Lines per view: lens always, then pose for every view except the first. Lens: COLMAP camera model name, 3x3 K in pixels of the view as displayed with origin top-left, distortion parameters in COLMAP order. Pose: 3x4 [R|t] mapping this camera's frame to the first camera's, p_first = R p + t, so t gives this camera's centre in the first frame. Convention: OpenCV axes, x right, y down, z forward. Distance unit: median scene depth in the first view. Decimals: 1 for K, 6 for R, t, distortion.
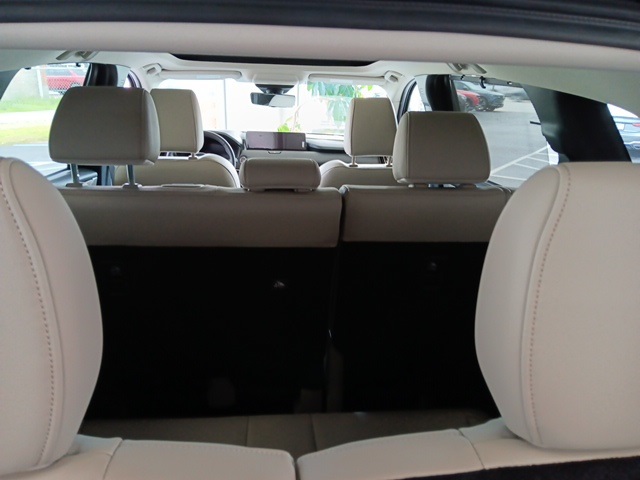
lens RADIAL K [[454.9, 0, 322.7], [0, 454.9, 256.1], [0, 0, 1]] dist [-0.004153, -0.000218]
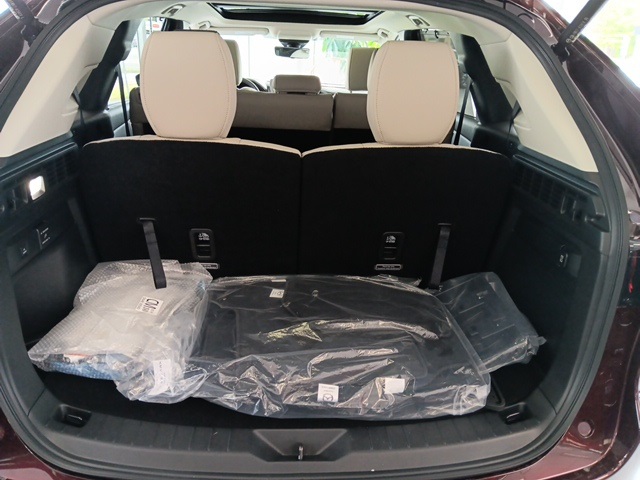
lens RADIAL K [[494.1, 0, 329.7], [0, 494.1, 240.8], [0, 0, 1]] dist [0.003924, -0.000996]
pose [[0.999539, 0.017980, -0.024482, 0.039707], [-0.018070, 0.999831, -0.003443, 0.192791], [0.024416, 0.003884, 0.999694, -0.390826]]
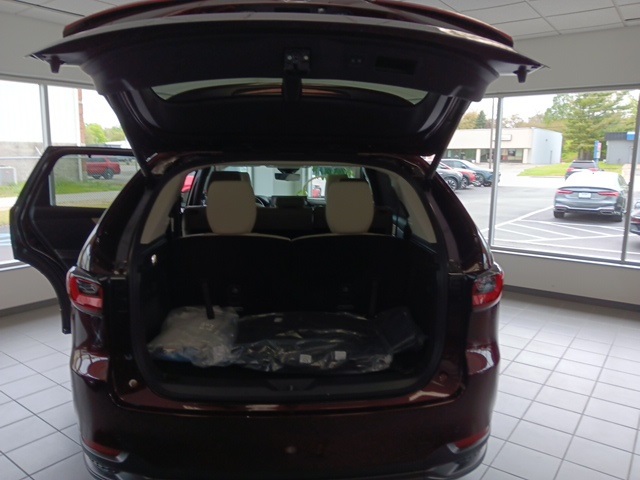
lens RADIAL K [[494.1, 0, 329.7], [0, 494.1, 240.8], [0, 0, 1]] dist [0.003924, -0.000996]
pose [[0.999613, -0.016197, -0.022607, 0.099819], [0.011141, 0.978047, -0.208086, 0.316702], [0.025481, 0.207754, 0.977849, -0.864949]]
